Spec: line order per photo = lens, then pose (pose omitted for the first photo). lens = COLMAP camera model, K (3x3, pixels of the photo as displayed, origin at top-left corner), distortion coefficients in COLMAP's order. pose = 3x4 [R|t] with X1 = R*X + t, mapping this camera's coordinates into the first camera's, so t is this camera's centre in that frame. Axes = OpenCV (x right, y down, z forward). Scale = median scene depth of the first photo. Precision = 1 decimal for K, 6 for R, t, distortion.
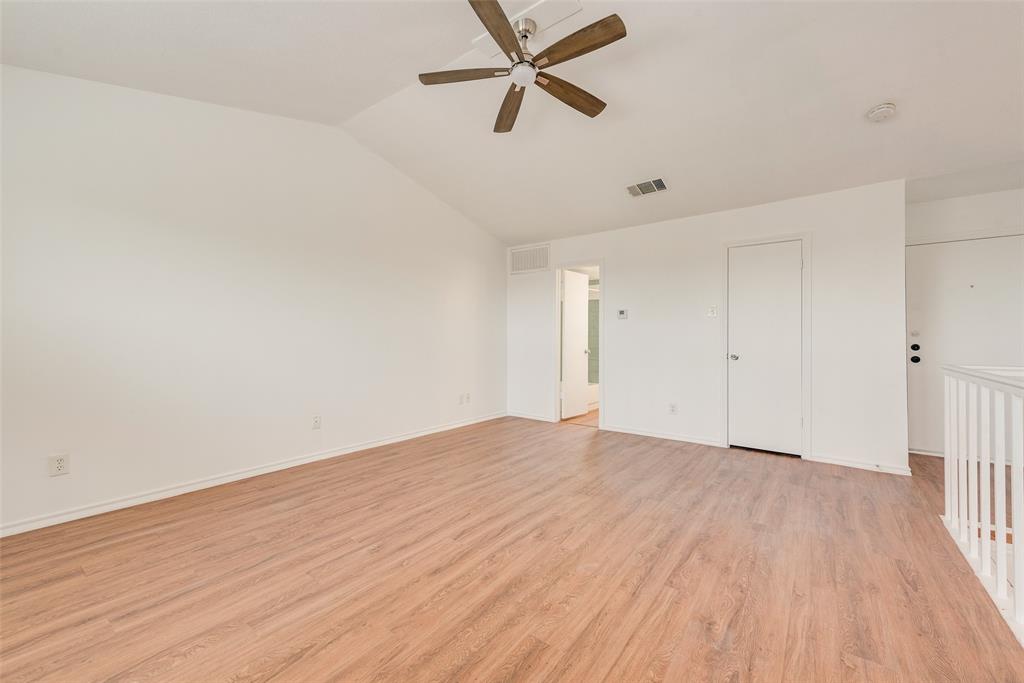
lens RADIAL K [[412.7, 0, 517.3], [0, 412.7, 332.1], [0, 0, 1]] dist [0.007534, -0.000318]
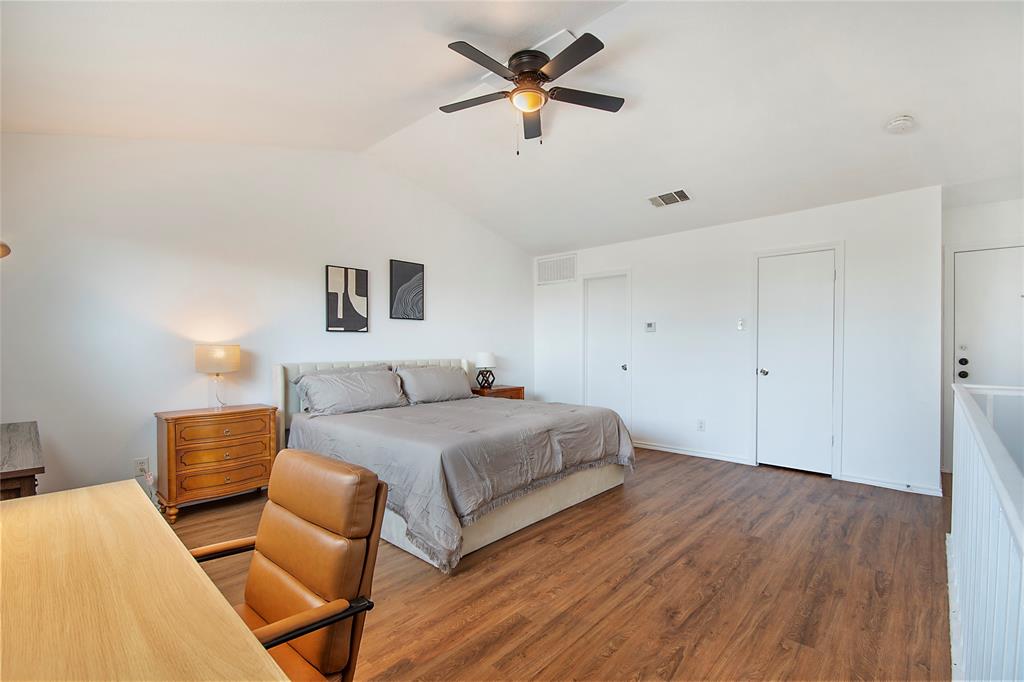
lens RADIAL K [[455.3, 0, 517.8], [0, 455.3, 348.6], [0, 0, 1]] dist [0.001869, -0.006656]
pose [[0.995085, -0.006022, -0.098839, 0.115443], [0.008457, 0.999670, 0.024242, -0.047388], [0.098660, -0.024959, 0.994808, -0.202716]]
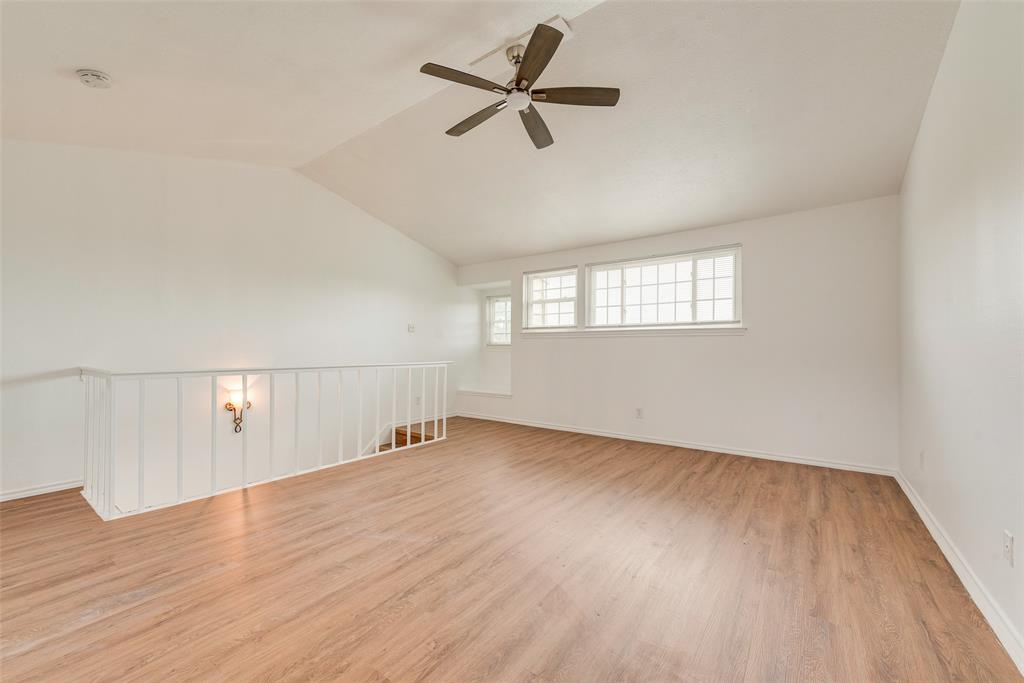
lens RADIAL K [[404.3, 0, 514.7], [0, 404.3, 344.6], [0, 0, 1]] dist [0.006803, -0.000143]
pose [[-0.999976, -0.004647, -0.005124, 0.031300], [-0.004491, 0.999542, -0.029936, 0.042656], [0.005261, -0.029912, -0.999539, 2.351784]]
